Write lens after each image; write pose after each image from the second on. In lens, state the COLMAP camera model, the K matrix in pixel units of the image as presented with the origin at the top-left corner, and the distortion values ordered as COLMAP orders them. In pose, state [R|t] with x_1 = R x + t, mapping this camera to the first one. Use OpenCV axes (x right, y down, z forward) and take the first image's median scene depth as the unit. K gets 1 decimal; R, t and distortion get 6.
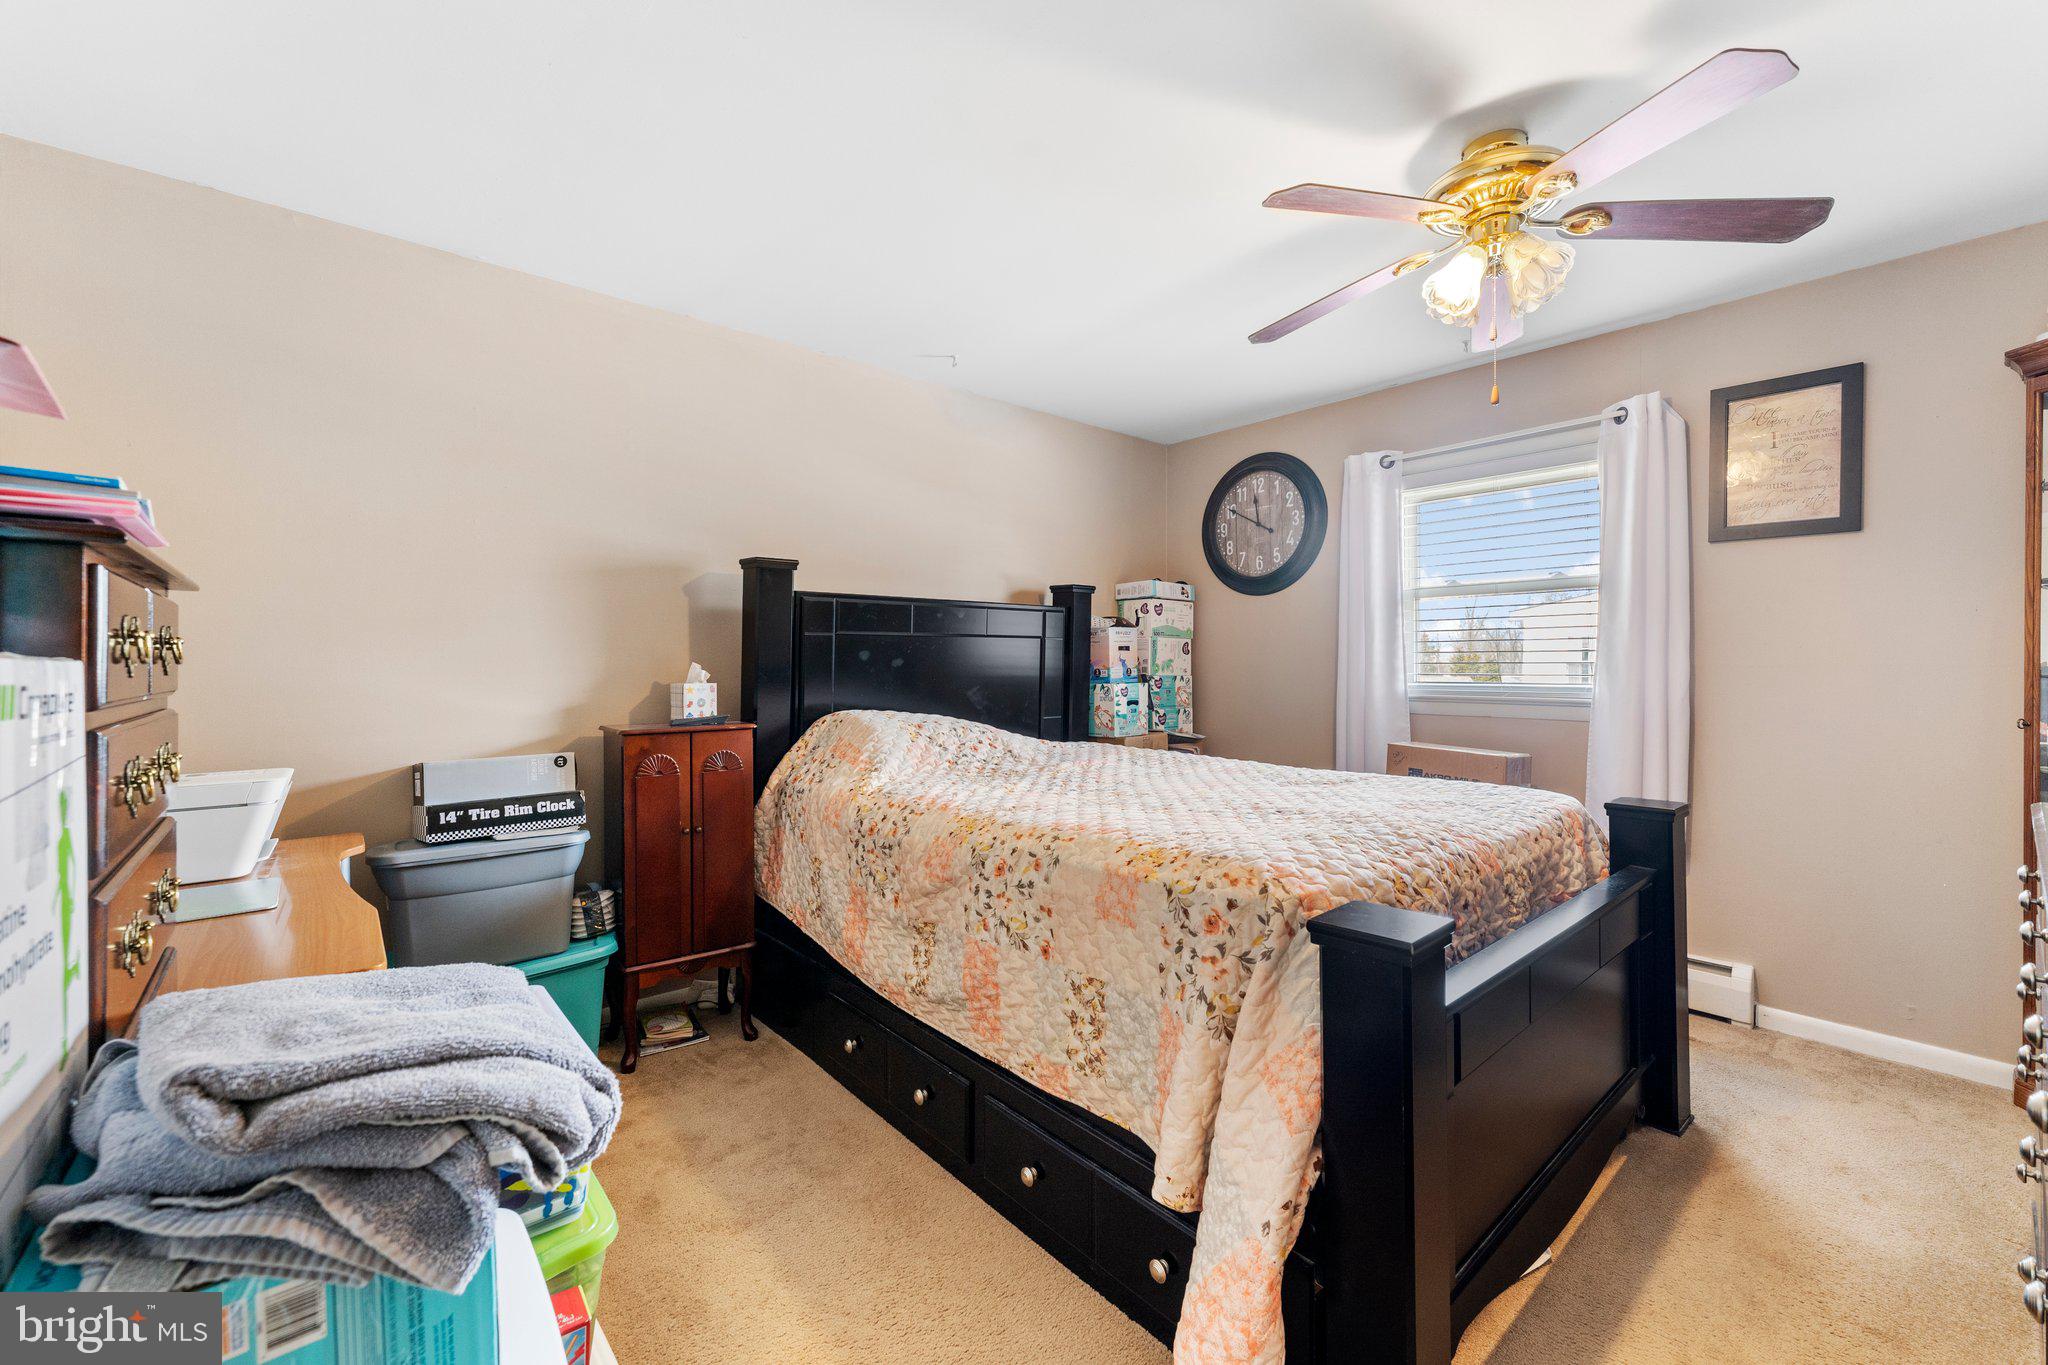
lens RADIAL K [[824.8, 0, 1024.6], [0, 824.8, 673.1], [0, 0, 1]] dist [0.000202, 0.000016]
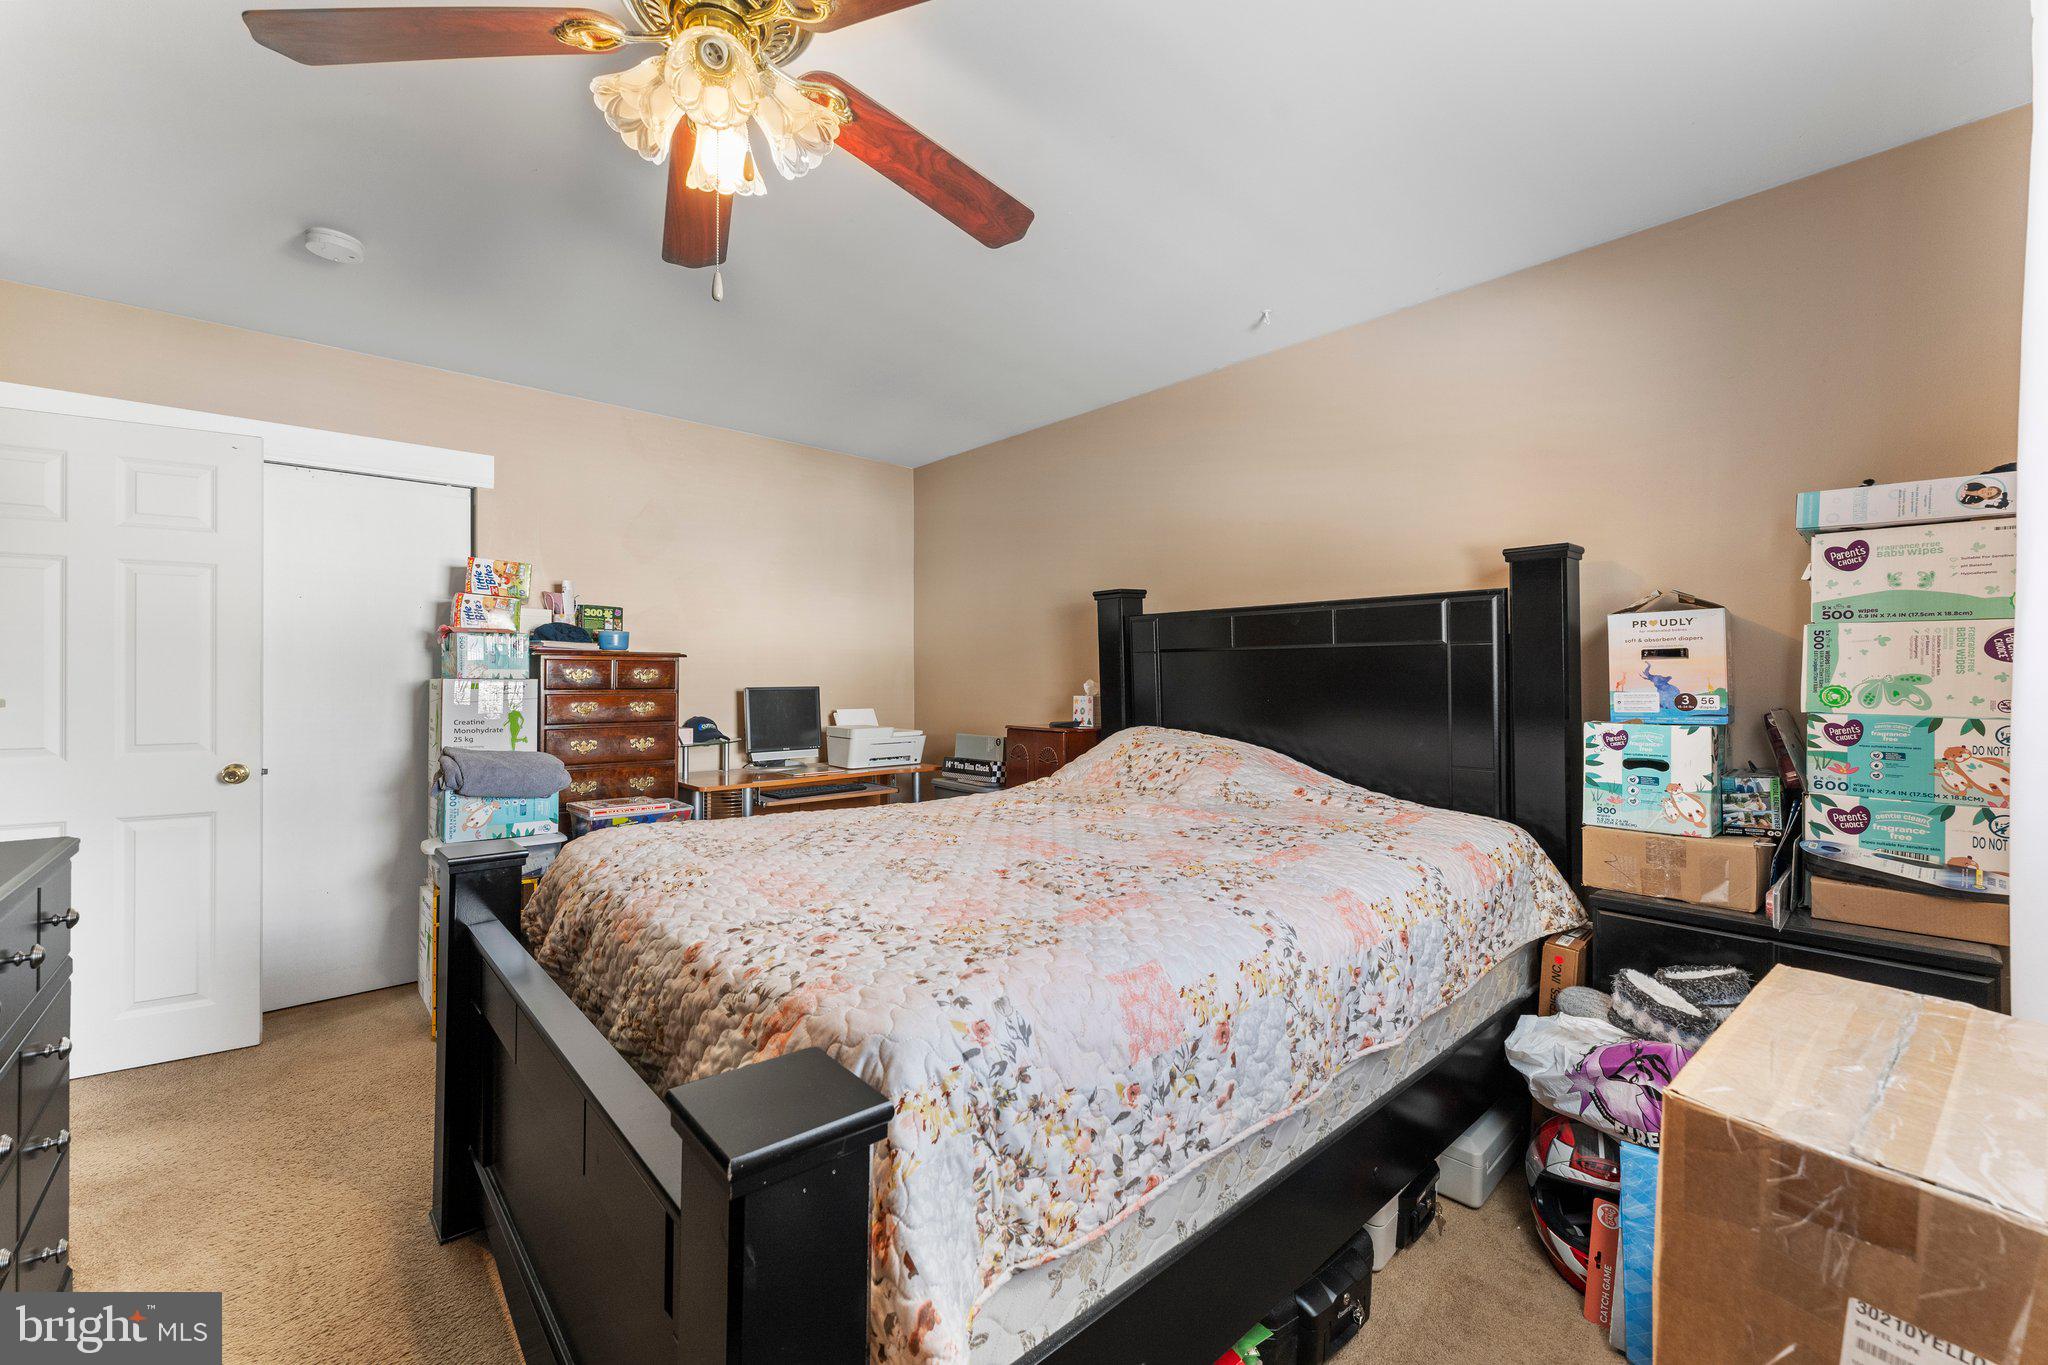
lens RADIAL K [[824.8, 0, 1023.5], [0, 824.8, 674.8], [0, 0, 1]] dist [0.000202, 0.000016]
pose [[0.012632, 0.001606, -0.999919, 0.614365], [-0.008041, 0.999967, 0.001505, -0.015216], [0.999888, 0.008021, 0.012644, 0.612092]]
